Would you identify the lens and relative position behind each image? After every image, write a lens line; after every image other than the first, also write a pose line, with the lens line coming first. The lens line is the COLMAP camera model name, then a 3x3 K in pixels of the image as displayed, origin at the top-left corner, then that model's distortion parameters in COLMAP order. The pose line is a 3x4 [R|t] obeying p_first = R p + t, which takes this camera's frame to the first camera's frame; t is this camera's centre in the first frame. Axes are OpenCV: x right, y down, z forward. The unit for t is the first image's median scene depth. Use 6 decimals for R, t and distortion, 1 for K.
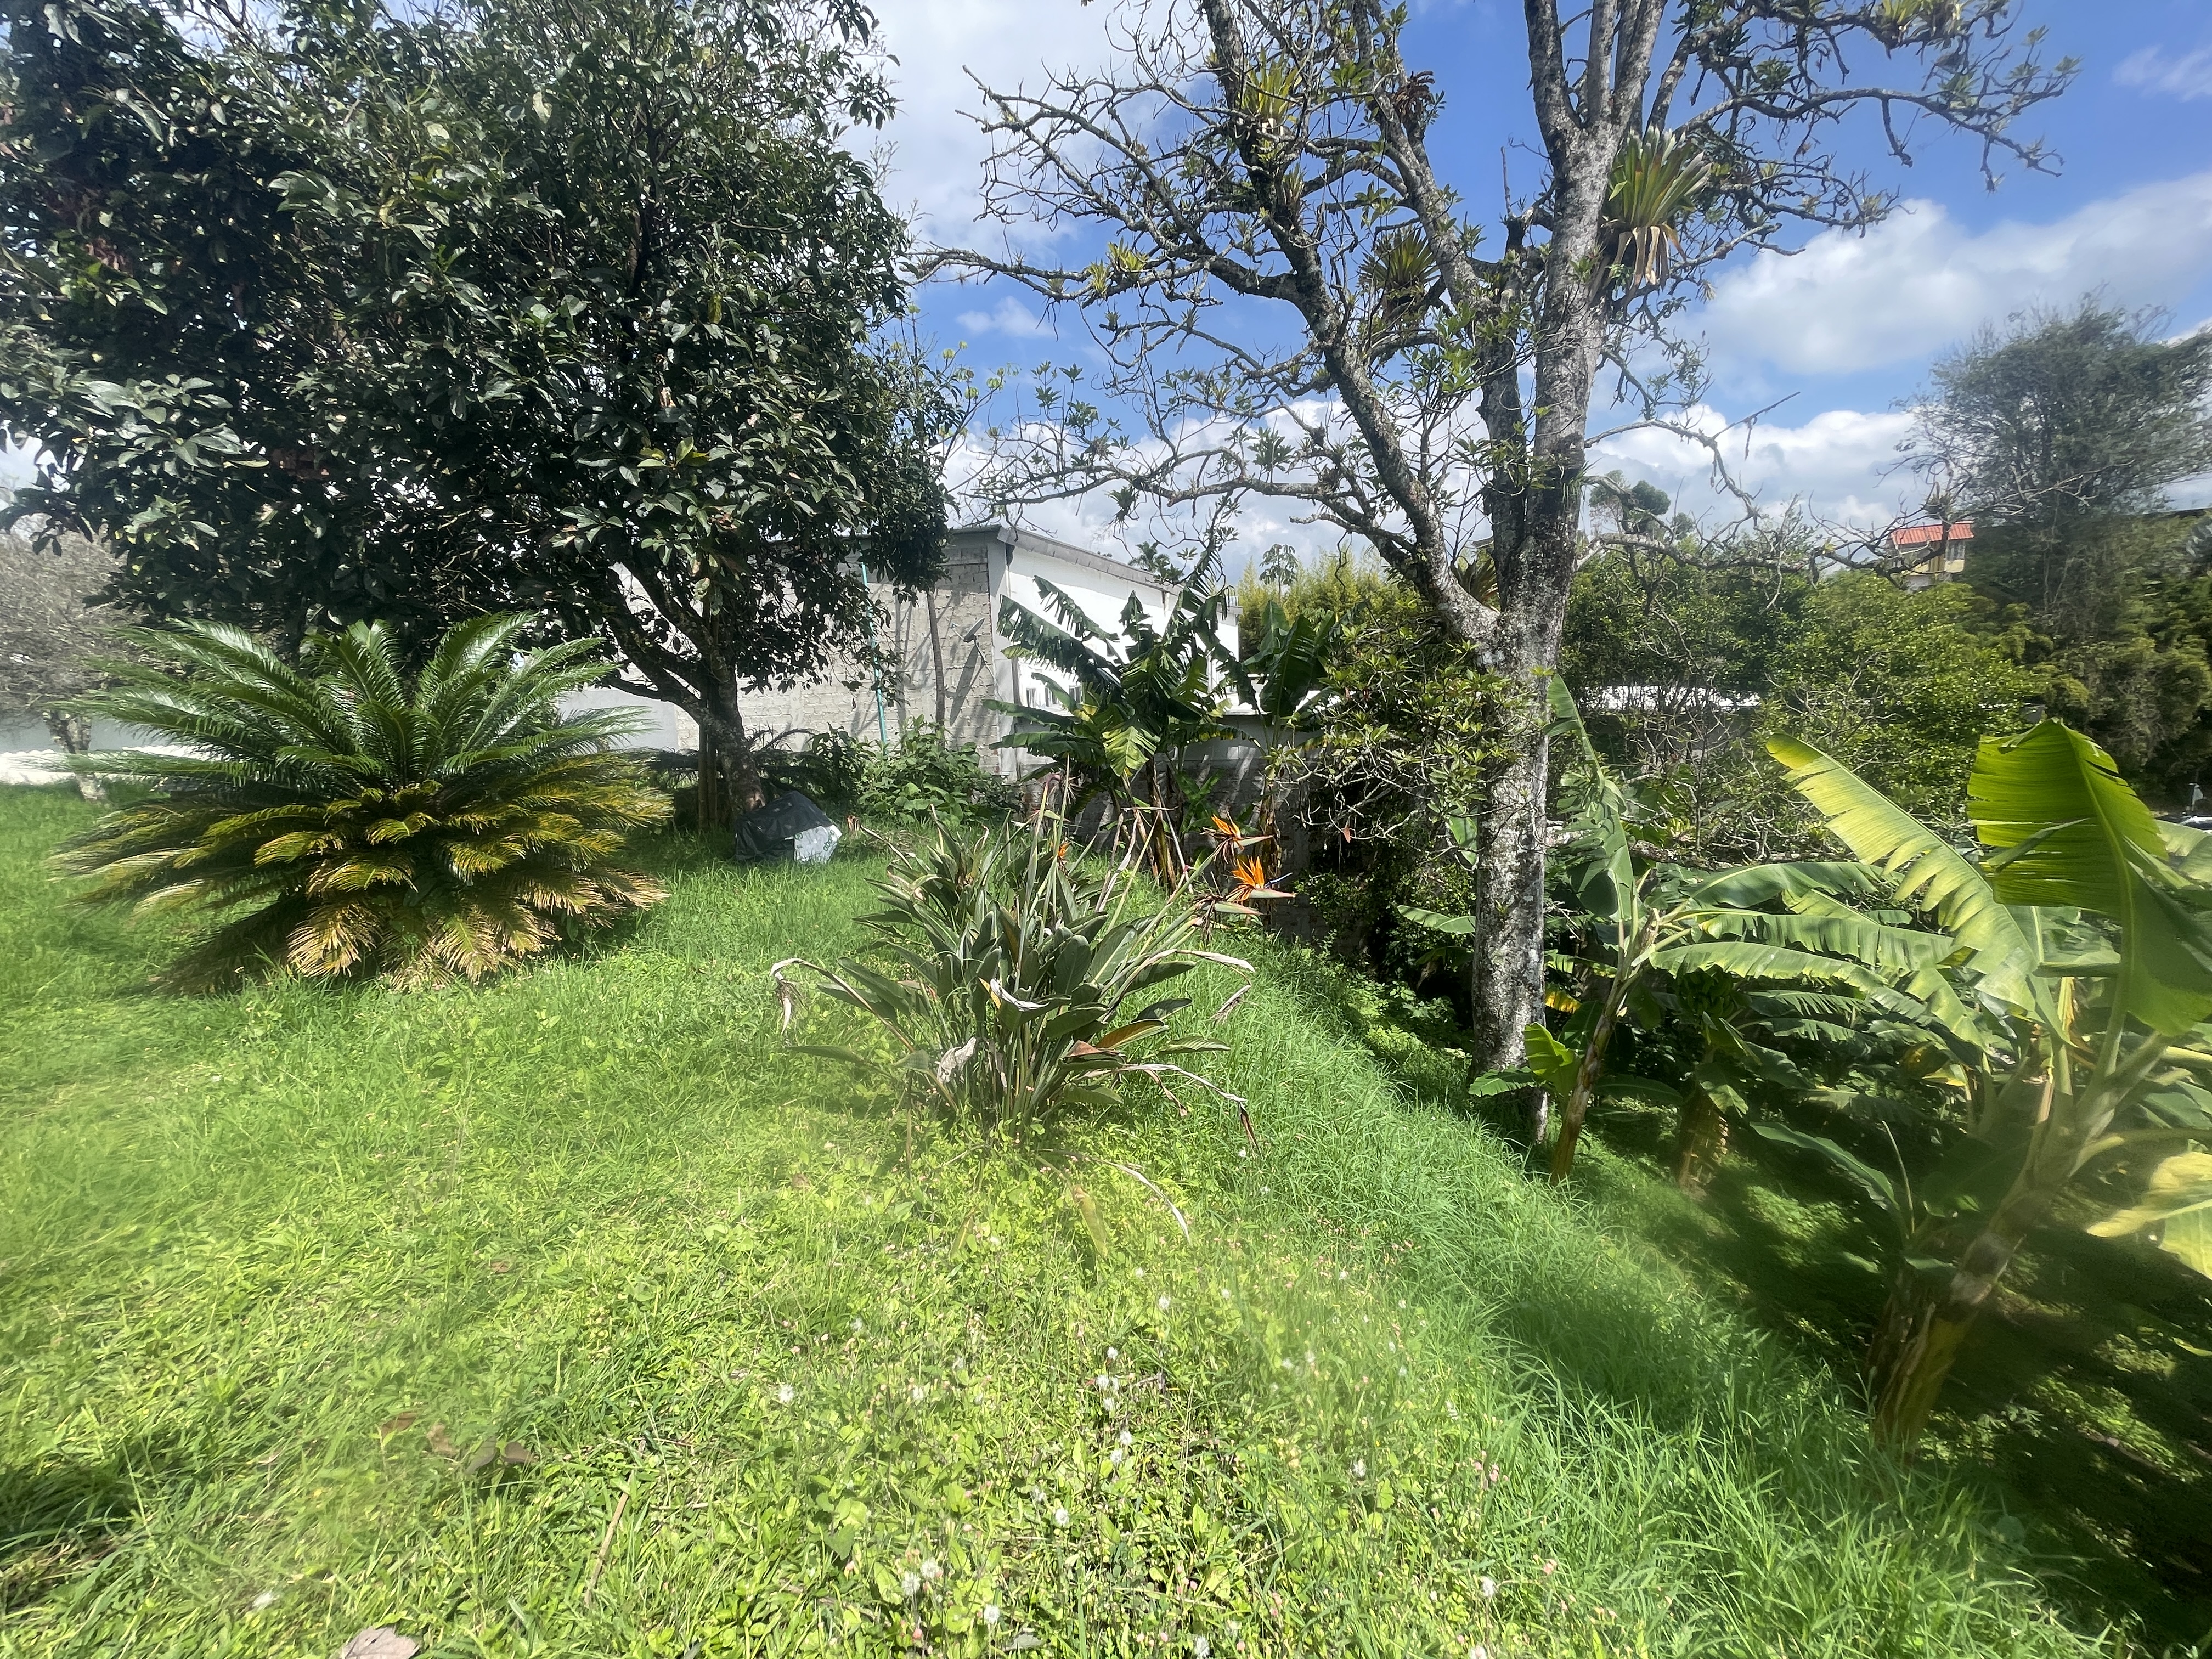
lens RADIAL K [[886.8, 0, 1107.2], [0, 886.8, 831.2], [0, 0, 1]] dist [-0.002269, -0.000126]
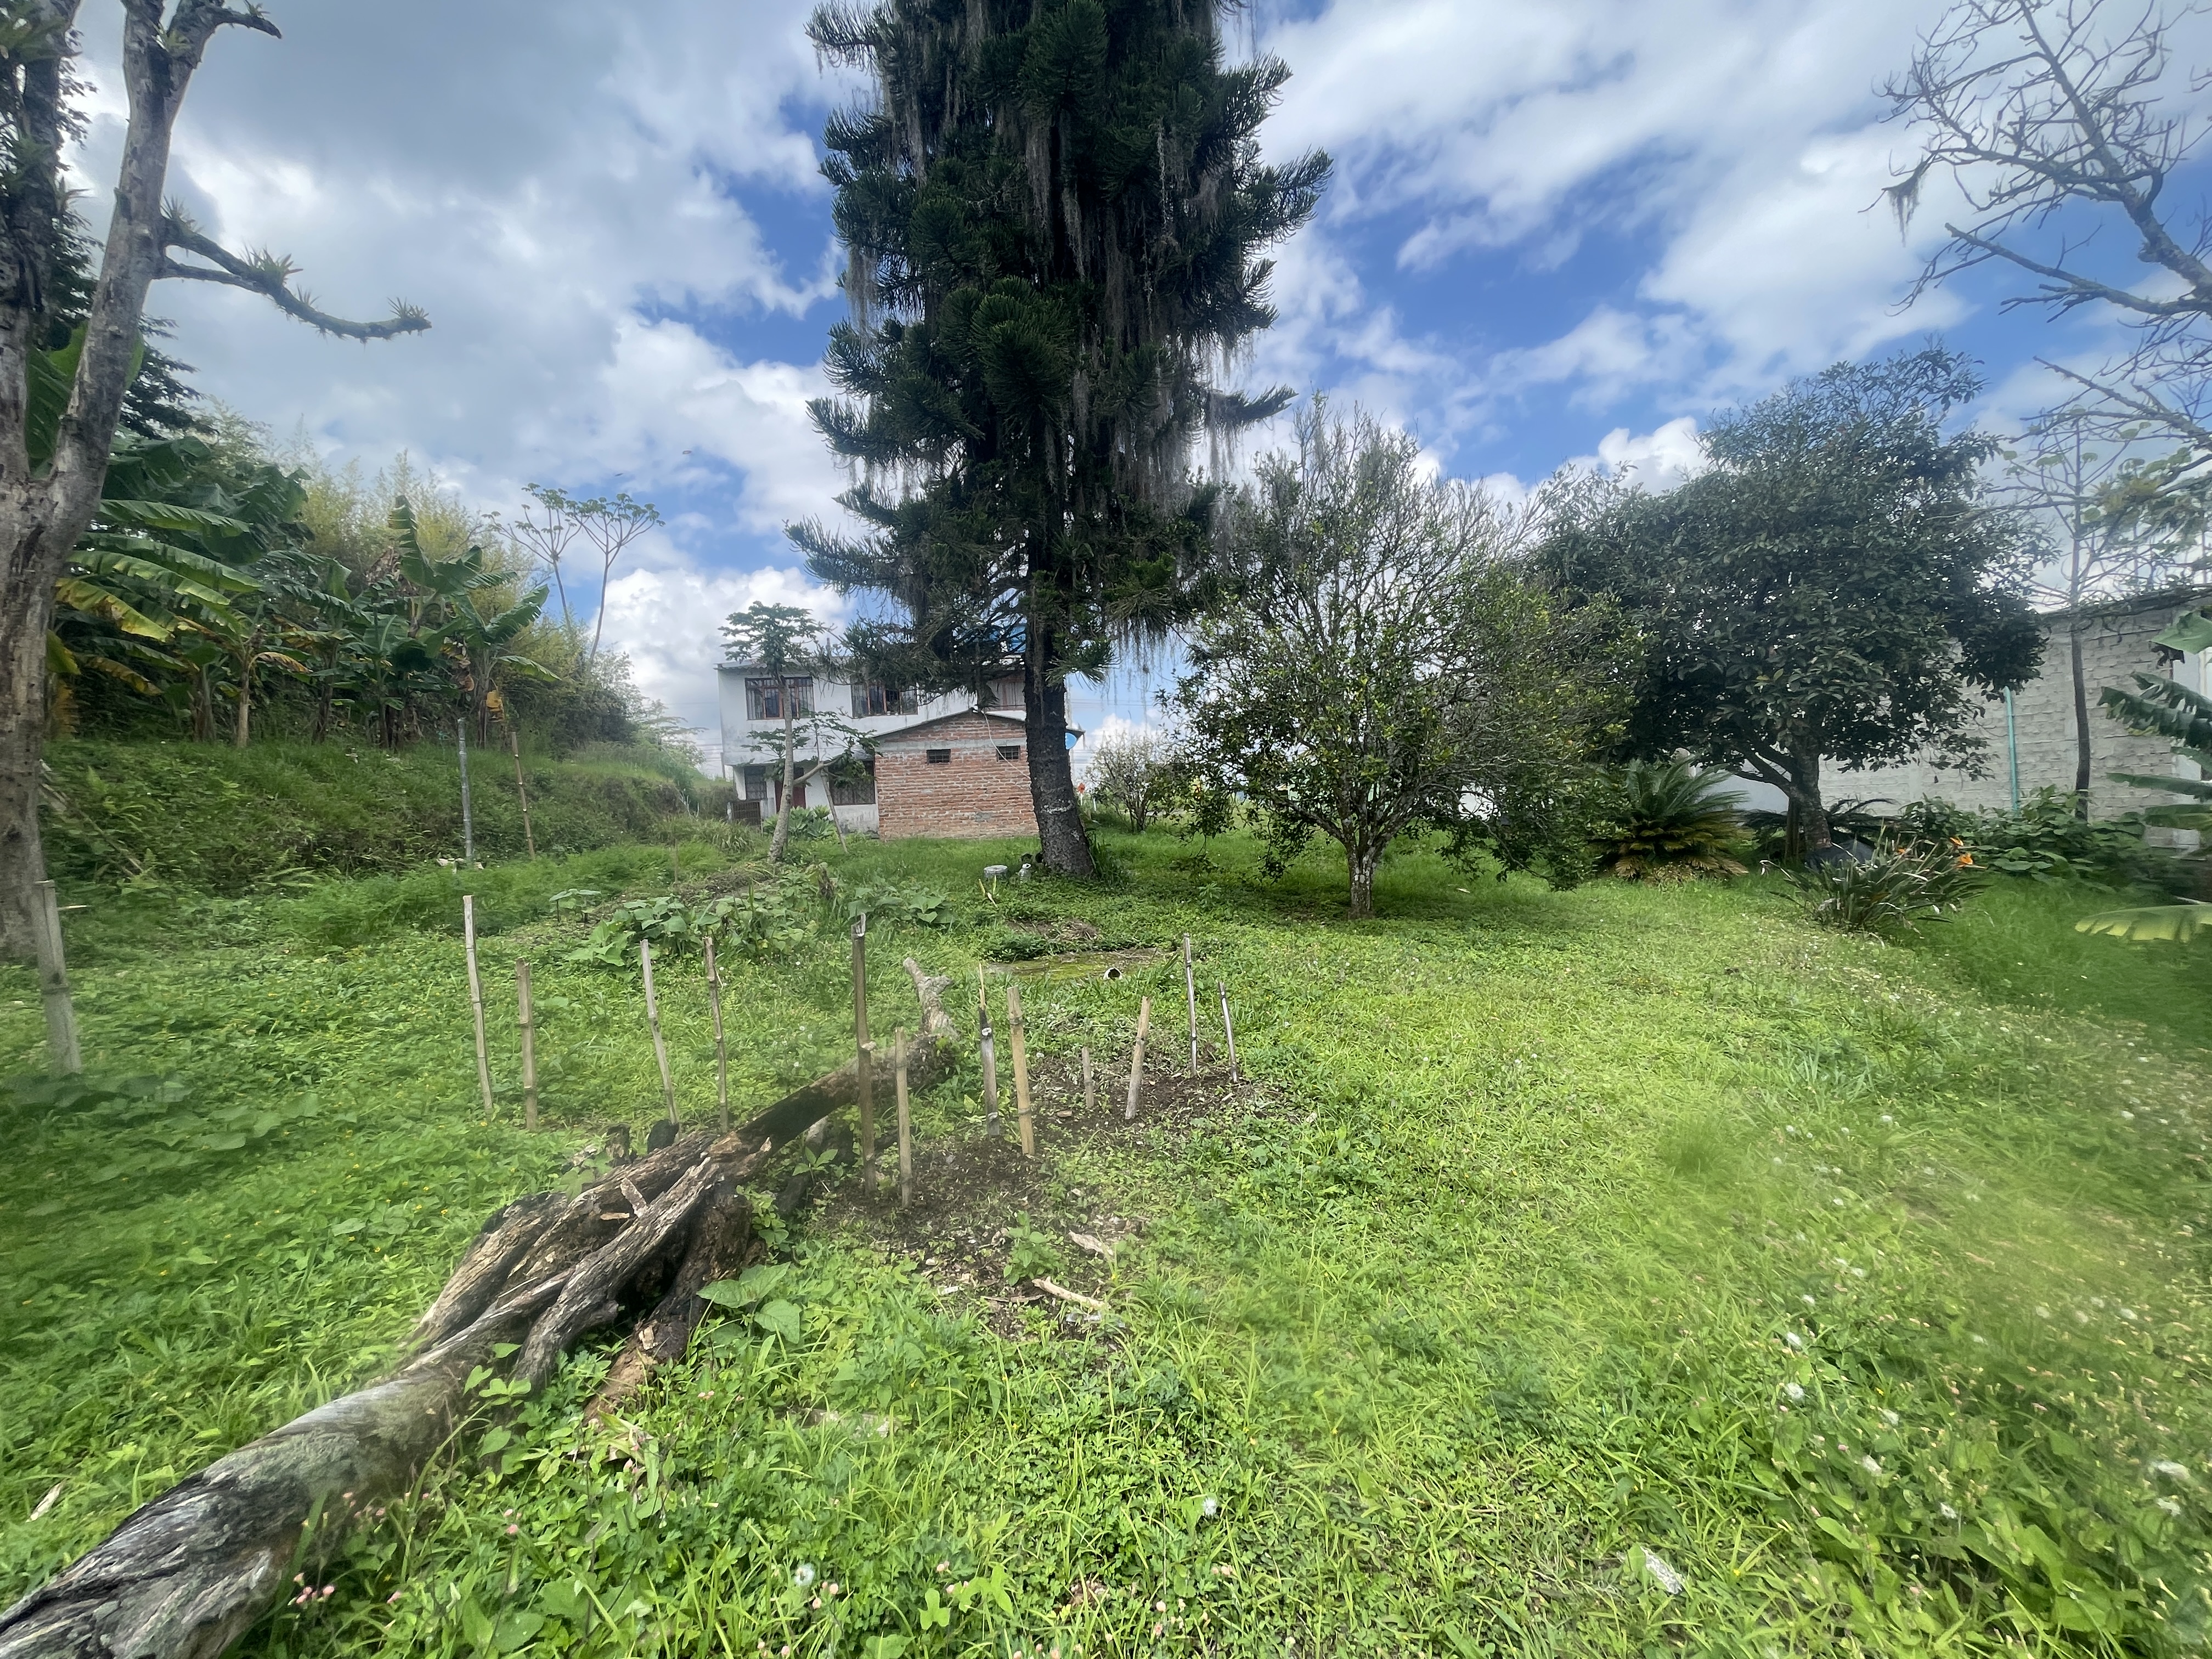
lens RADIAL K [[886.8, 0, 1104.9], [0, 886.8, 830.4], [0, 0, 1]] dist [-0.002269, -0.000126]
pose [[0.425188, 0.046423, -0.903914, 0.331496], [-0.107858, 0.994166, 0.000324, 0.054066], [0.898656, 0.097356, 0.427715, -0.569727]]
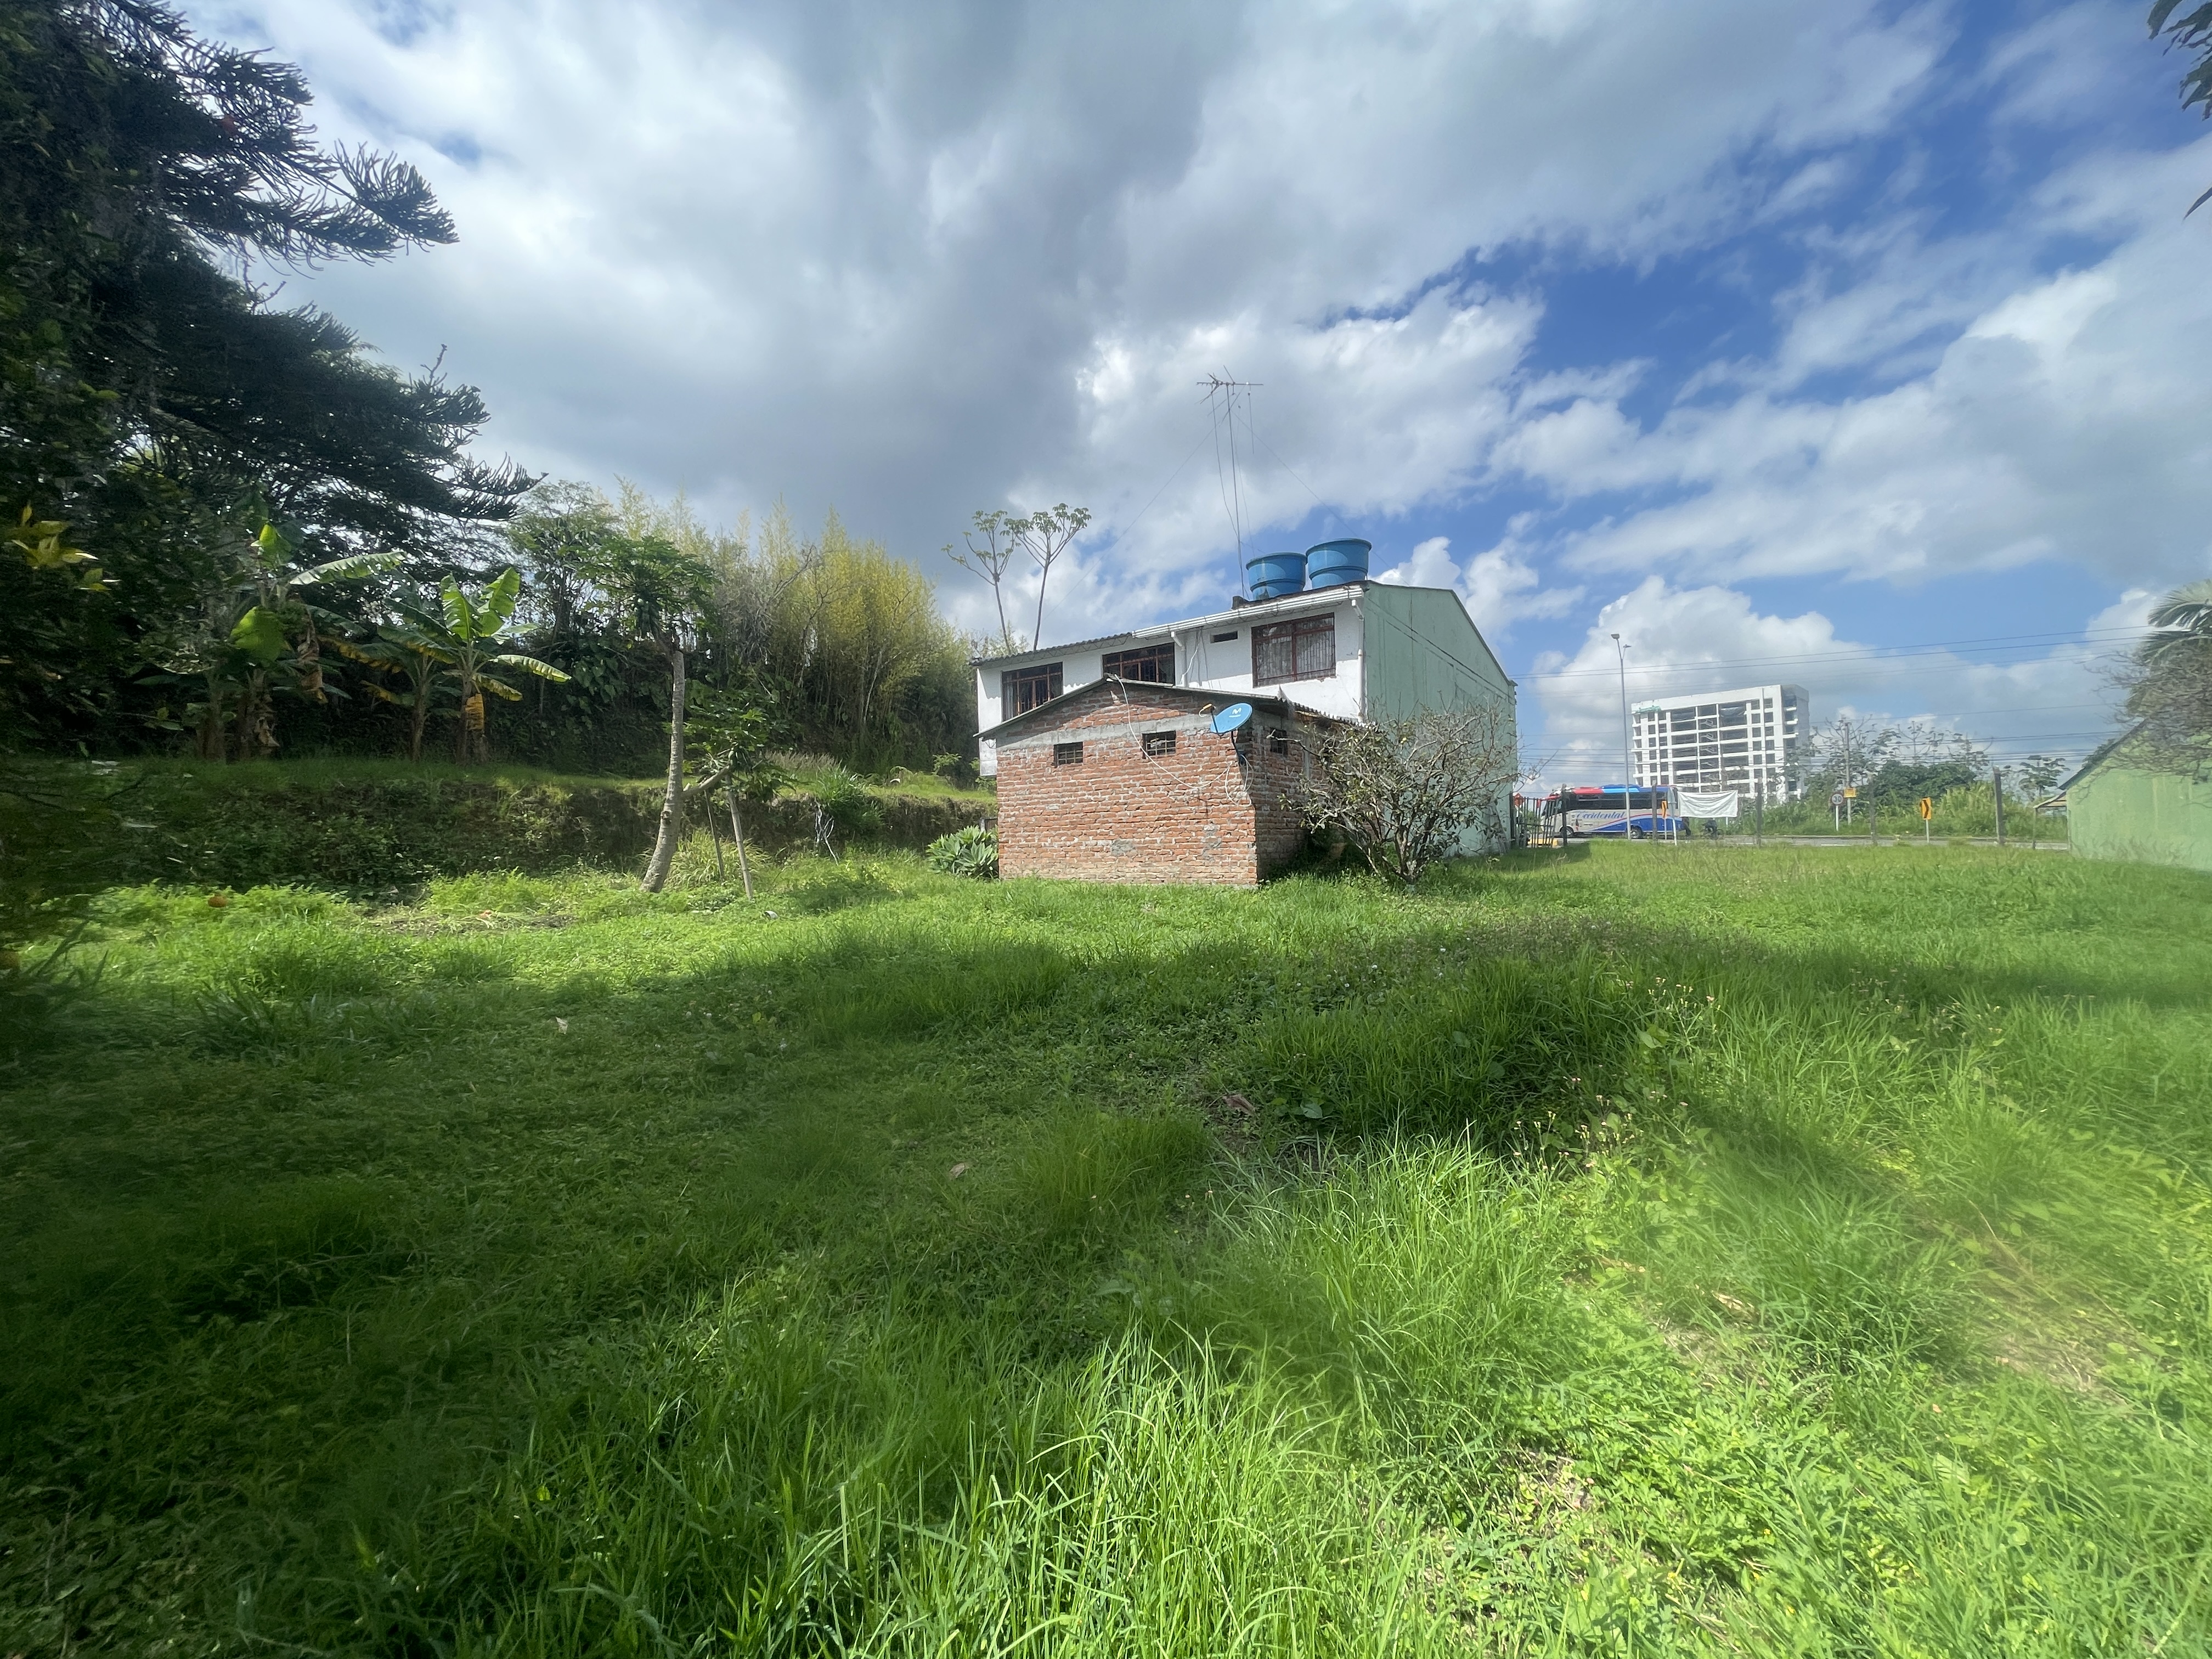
lens RADIAL K [[886.8, 0, 1105.8], [0, 886.8, 838.2], [0, 0, 1]] dist [-0.002269, -0.000126]
pose [[-0.287592, 0.040045, -0.956916, -0.234145], [-0.110531, 0.991062, 0.074693, -0.028699], [0.951354, 0.127250, -0.280595, 0.162097]]
